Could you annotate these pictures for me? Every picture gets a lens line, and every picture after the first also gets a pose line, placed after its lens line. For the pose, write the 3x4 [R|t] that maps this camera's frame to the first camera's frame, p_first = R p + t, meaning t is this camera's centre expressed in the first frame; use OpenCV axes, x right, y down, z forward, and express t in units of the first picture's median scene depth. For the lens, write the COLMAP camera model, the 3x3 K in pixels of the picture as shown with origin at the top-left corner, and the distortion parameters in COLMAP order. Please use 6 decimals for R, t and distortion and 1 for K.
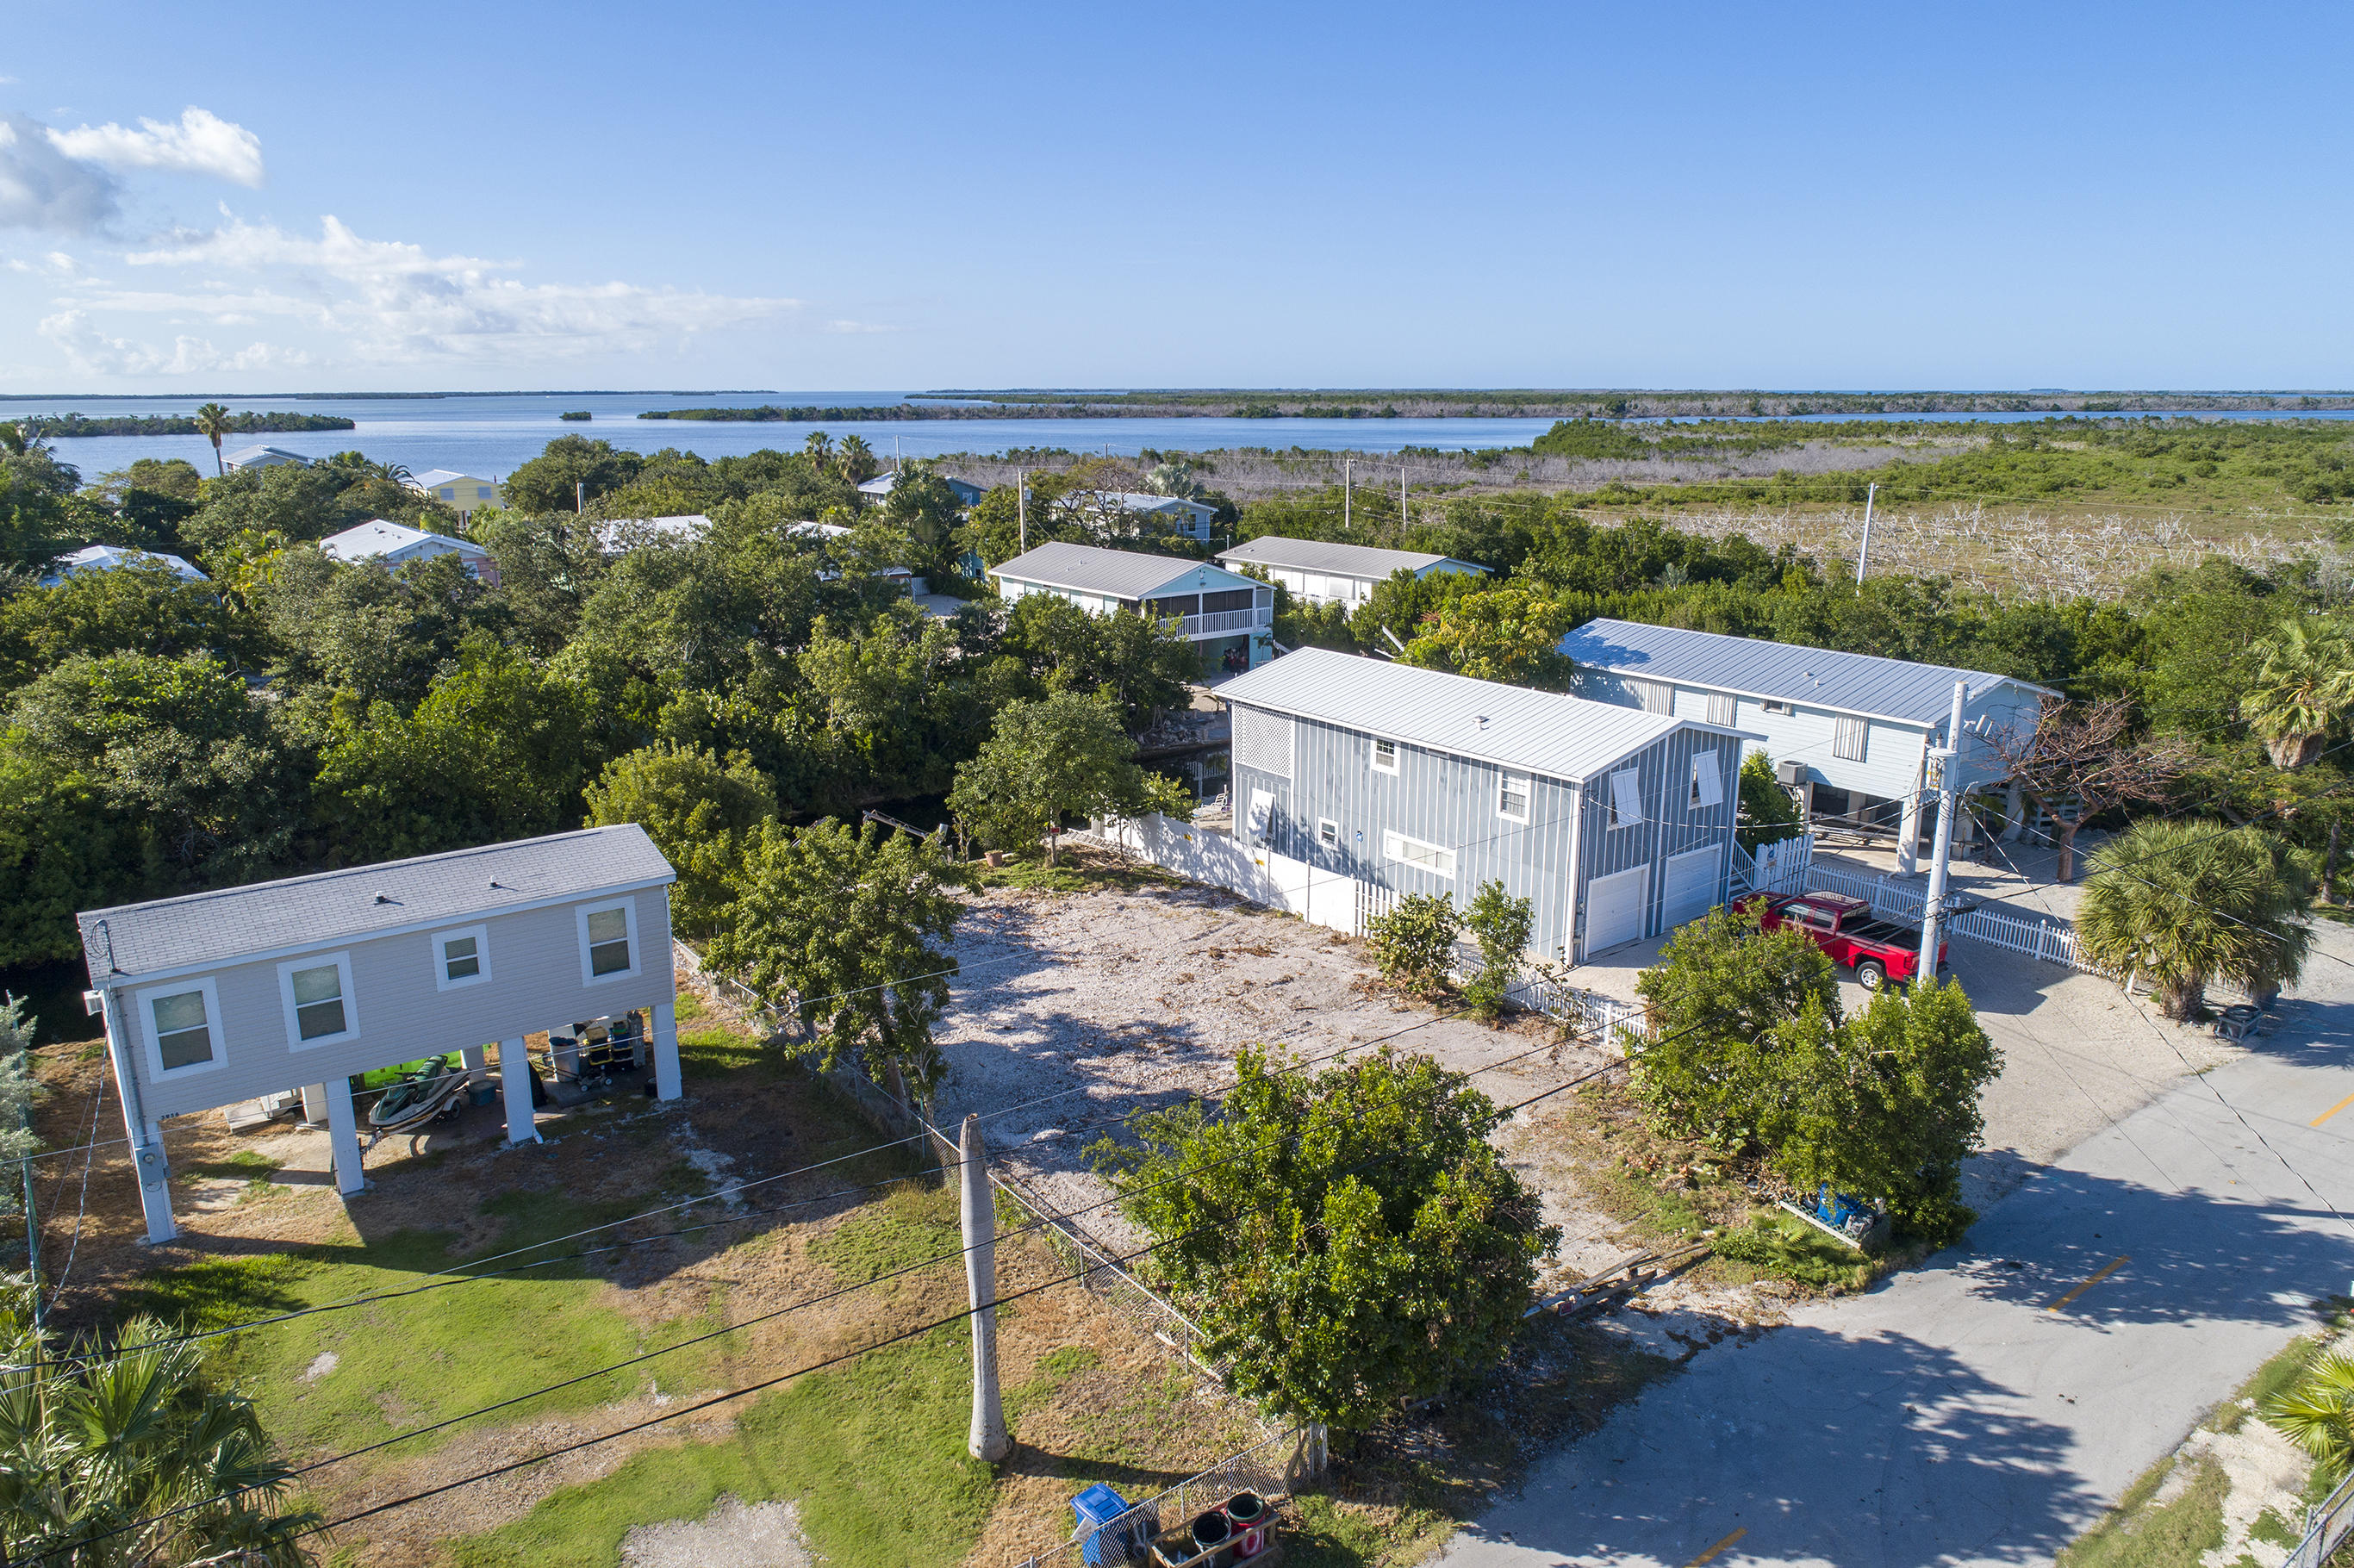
lens RADIAL K [[1557.5, 0, 1177.0], [0, 1557.5, 784.0], [0, 0, 1]] dist [-0.004390, -0.003451]
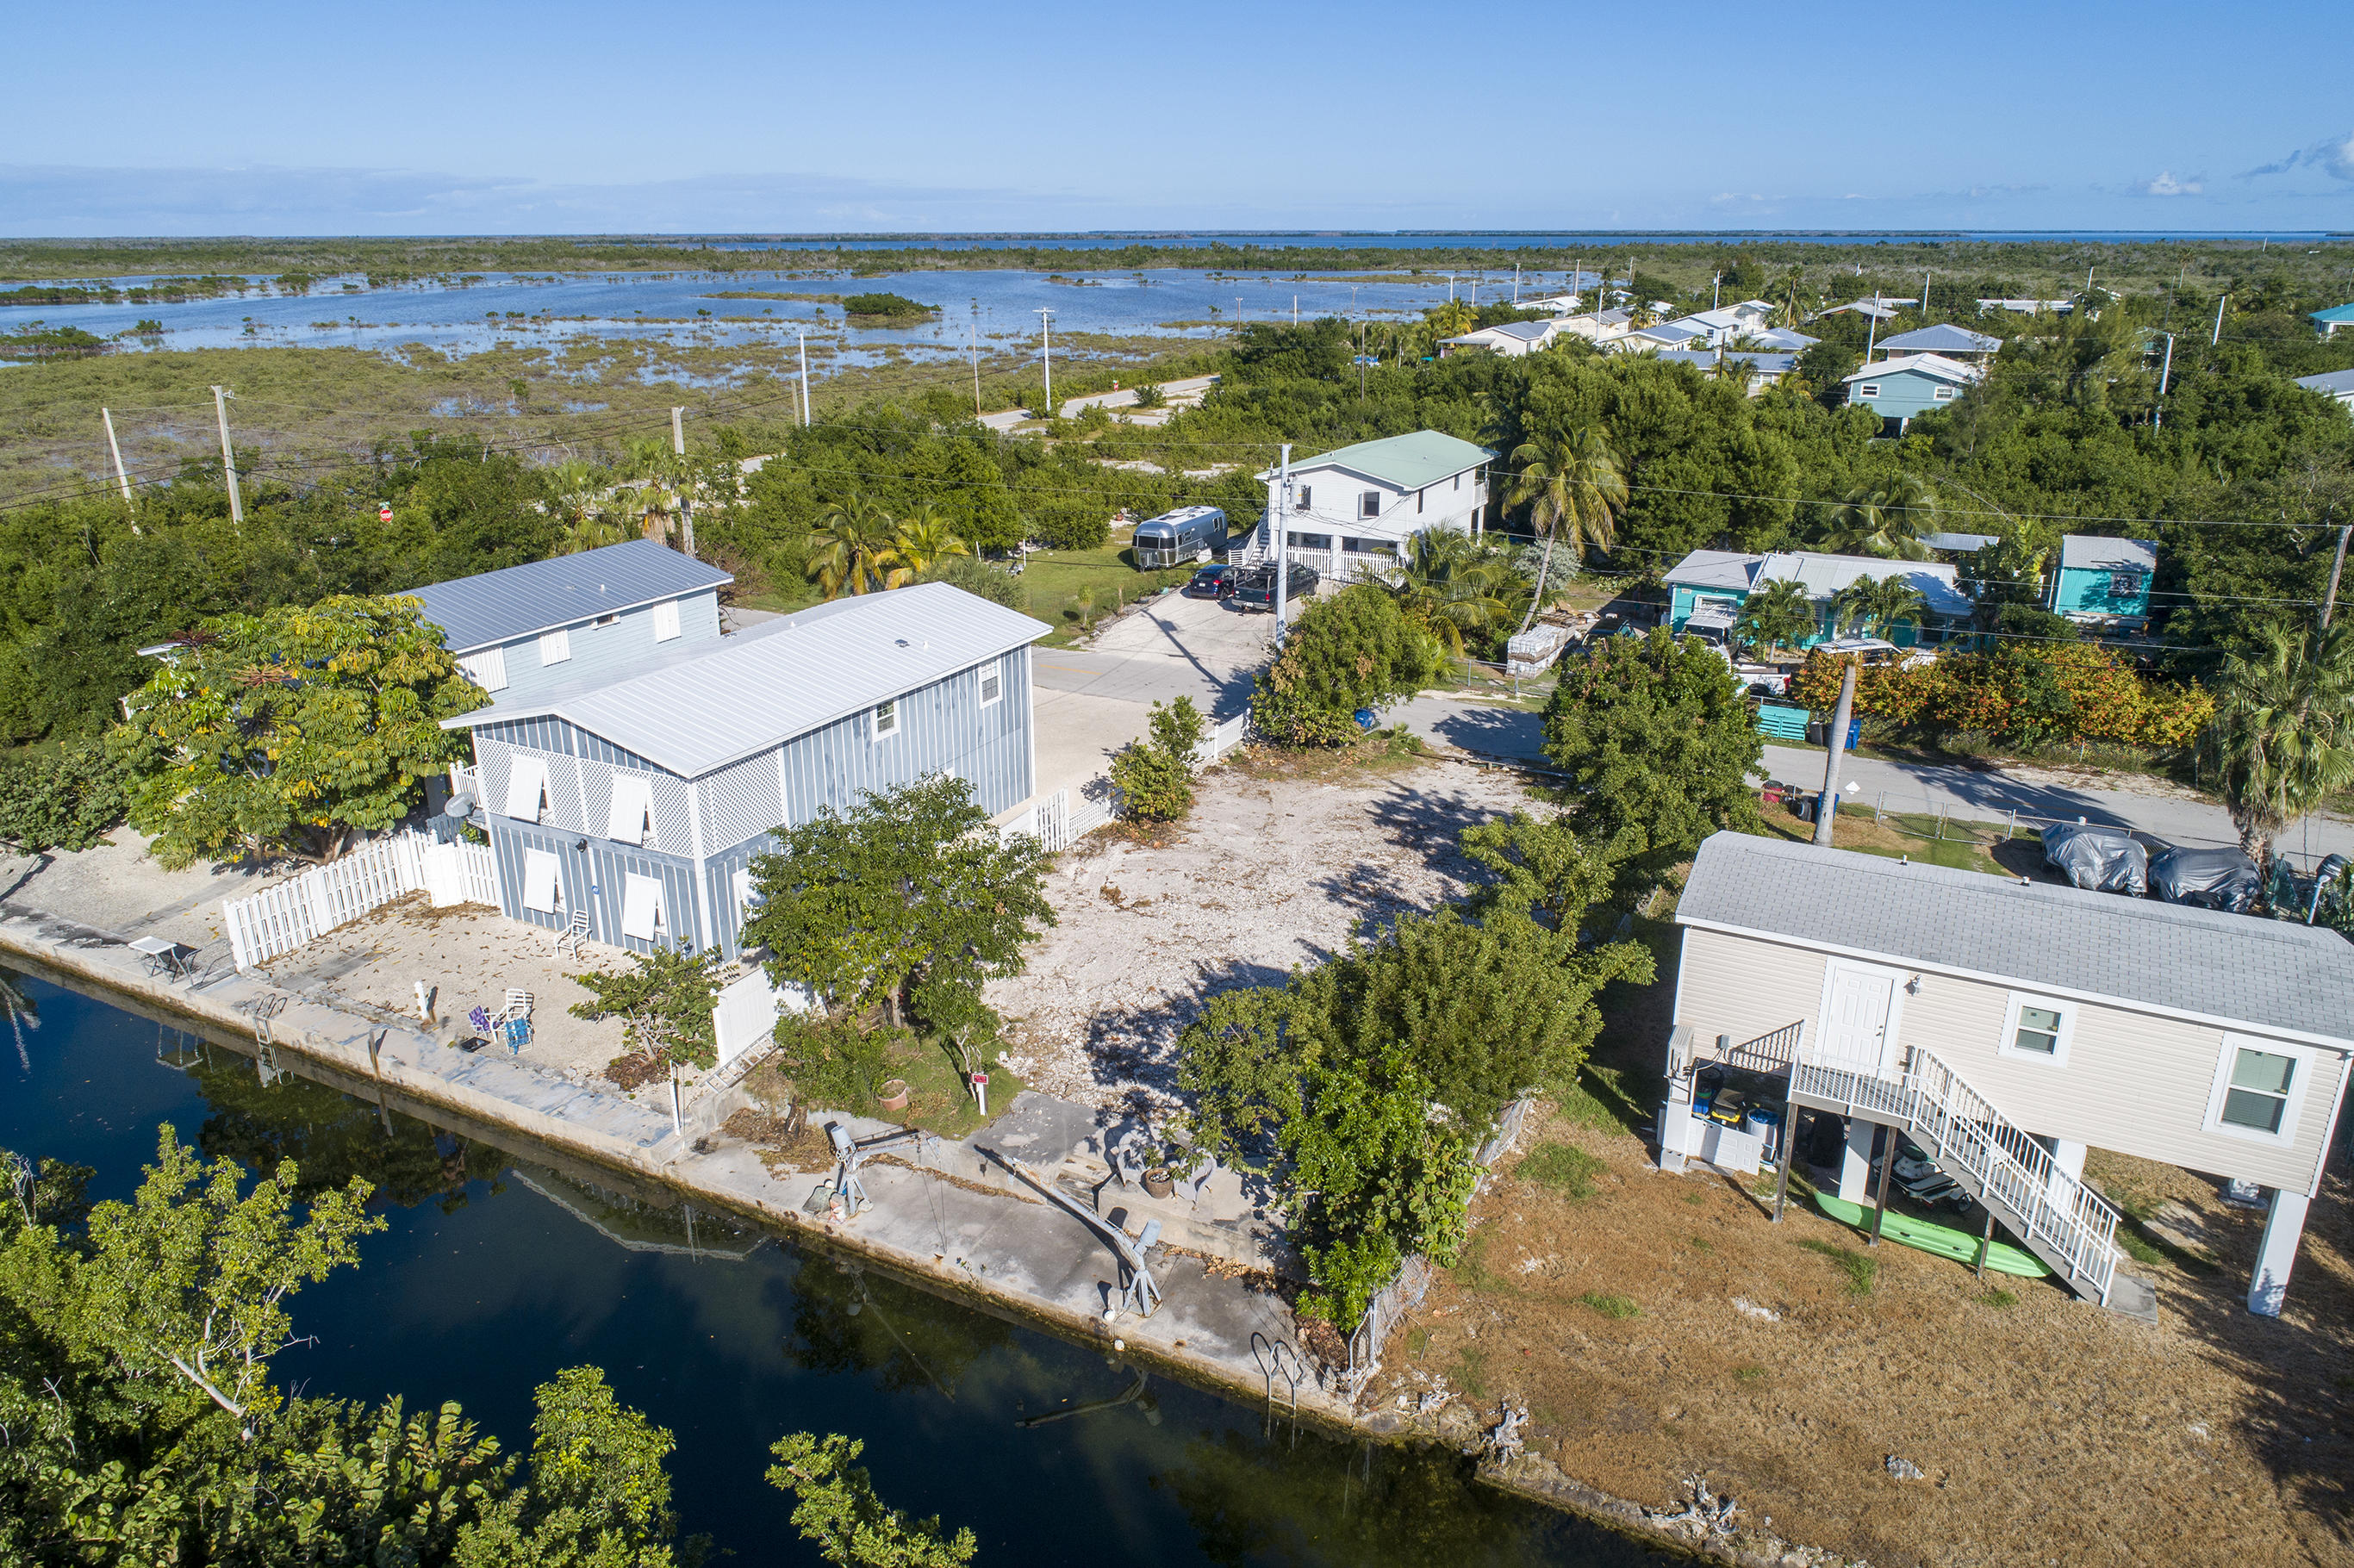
lens RADIAL K [[1557.5, 0, 1177.0], [0, 1557.5, 784.0], [0, 0, 1]] dist [-0.004390, -0.003451]
pose [[-0.422773, -0.300176, 0.855077, -0.701115], [0.228714, 0.877663, 0.421187, -0.318052], [-0.876900, 0.373635, -0.302398, 1.109812]]
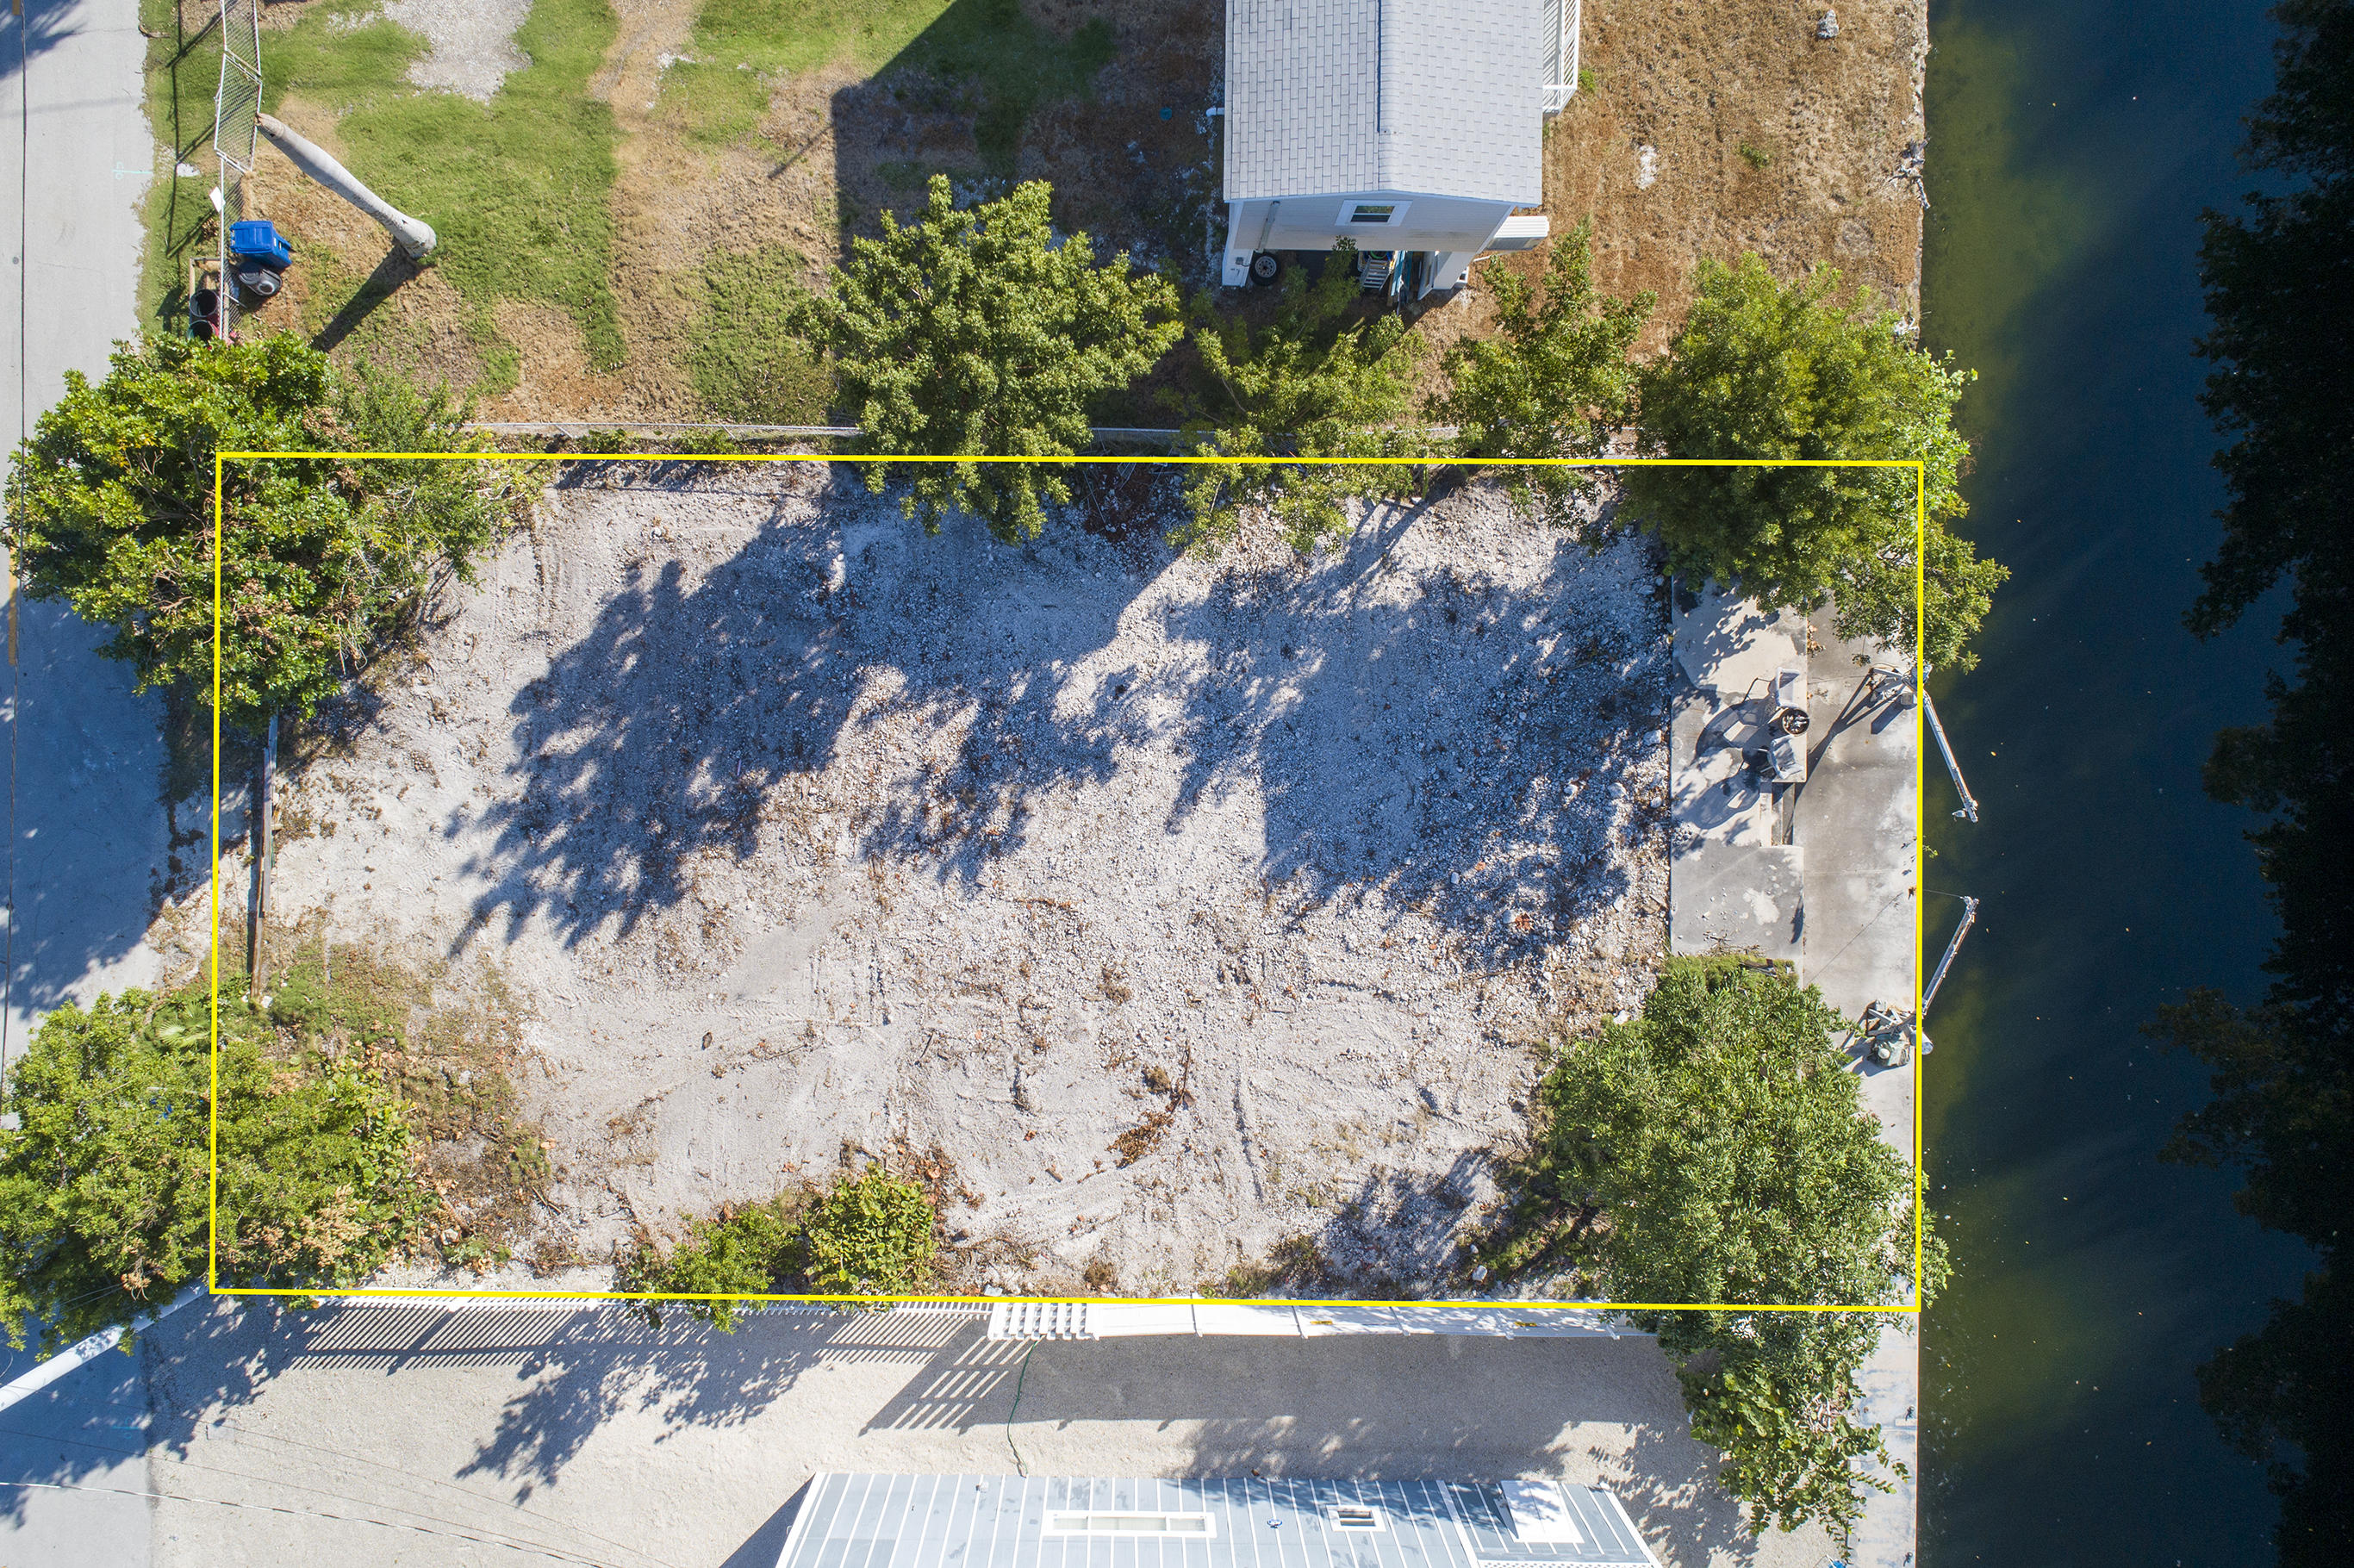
lens RADIAL K [[1557.5, 0, 1177.0], [0, 1557.5, 784.0], [0, 0, 1]] dist [-0.004390, -0.003451]
pose [[-0.610748, 0.790258, 0.049788, -0.101439], [-0.185521, -0.203940, 0.961244, -0.448577], [0.769785, 0.577841, 0.271165, 0.672129]]
